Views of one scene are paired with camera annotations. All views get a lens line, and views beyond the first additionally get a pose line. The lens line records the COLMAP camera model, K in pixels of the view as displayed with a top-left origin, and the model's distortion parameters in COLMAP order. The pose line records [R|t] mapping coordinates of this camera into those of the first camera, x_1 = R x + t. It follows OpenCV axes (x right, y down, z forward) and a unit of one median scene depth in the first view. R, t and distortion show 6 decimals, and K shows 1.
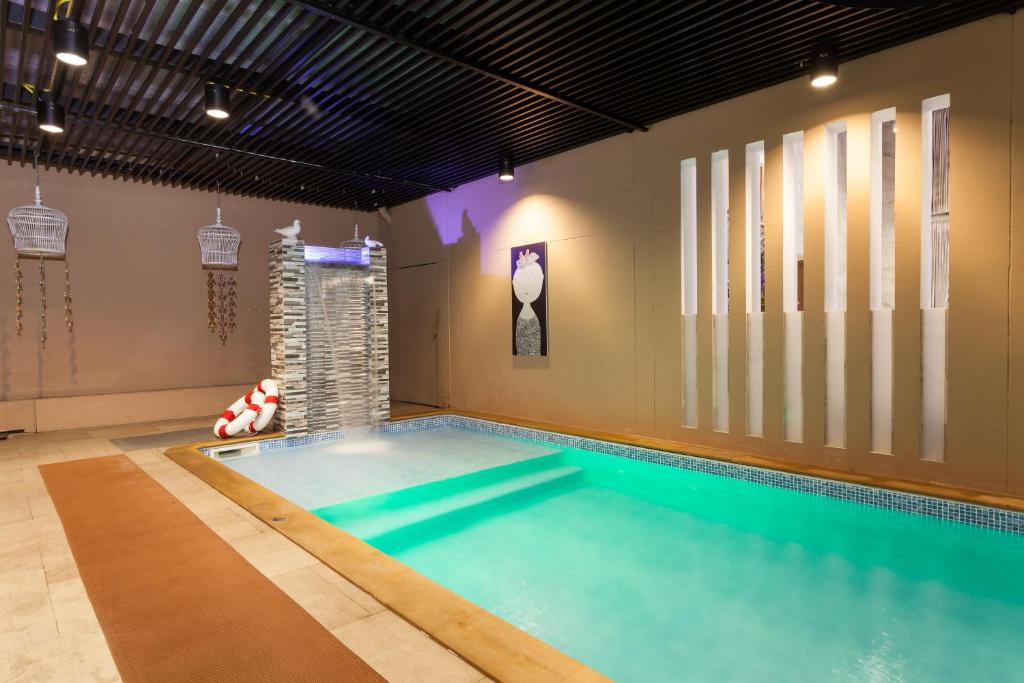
lens RADIAL K [[571.4, 0, 509.7], [0, 571.4, 341.9], [0, 0, 1]] dist [-0.002180, -0.000051]
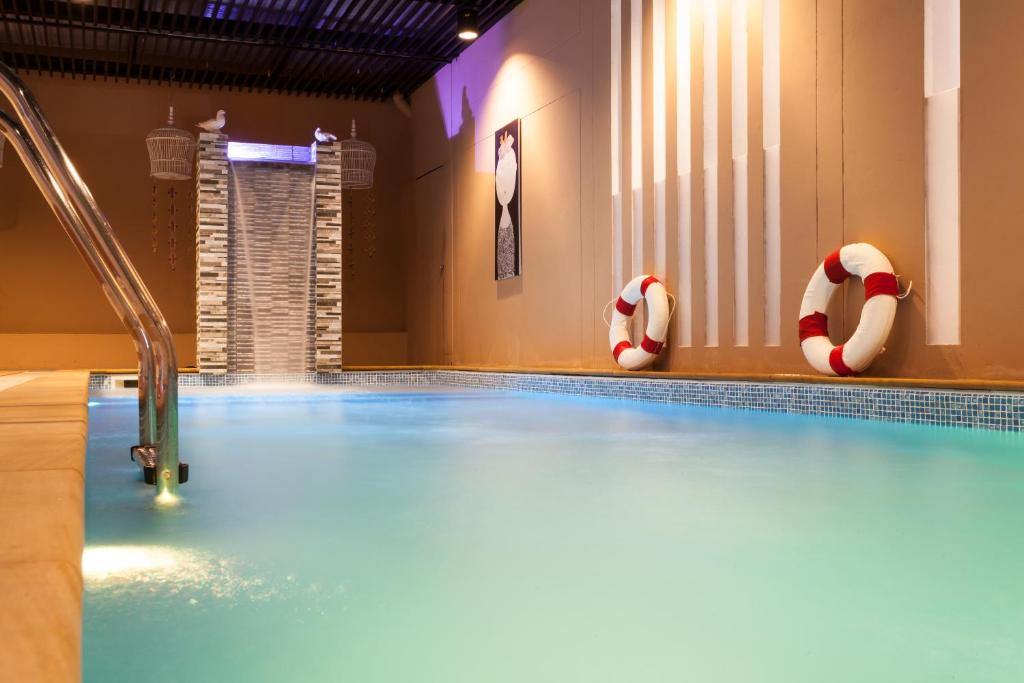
lens RADIAL K [[1097.8, 0, 513.2], [0, 1097.8, 338.6], [0, 0, 1]] dist [0.034526, 0.000000]
pose [[0.930593, 0.005200, -0.366018, 0.561195], [-0.017393, 0.999398, -0.030022, 0.144932], [0.365642, 0.034304, 0.930123, -0.289507]]
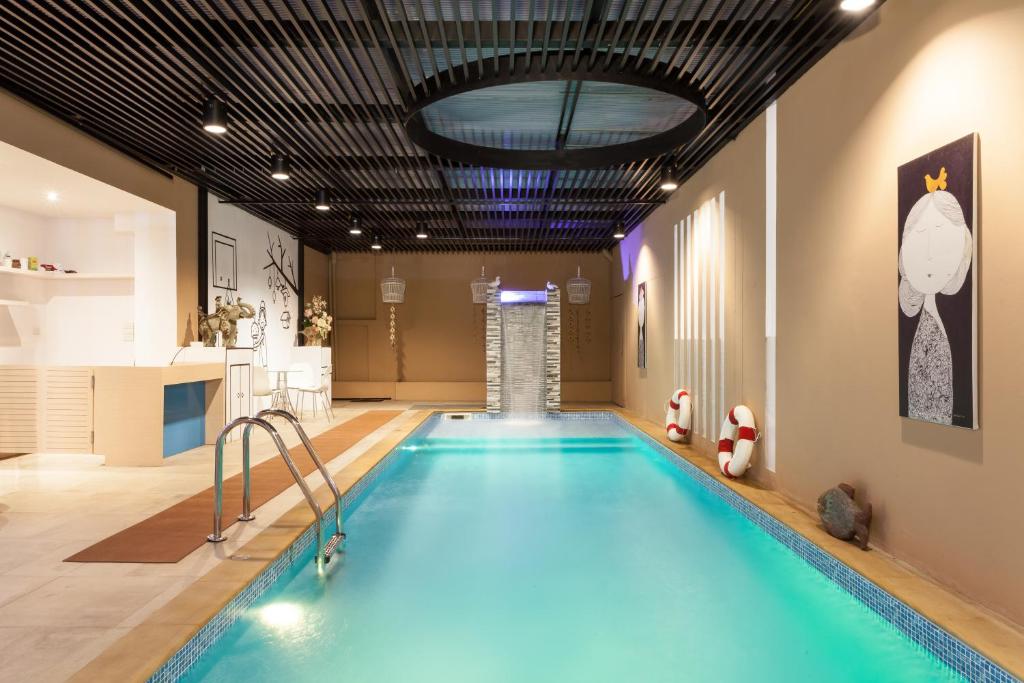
lens RADIAL K [[686.0, 0, 511.2], [0, 686.0, 343.6], [0, 0, 1]] dist [0.000215, -0.000107]
pose [[0.742921, 0.014093, -0.669231, 0.874956], [-0.024418, 0.999683, -0.006055, -0.015362], [0.668934, 0.020840, 0.743030, -0.366374]]
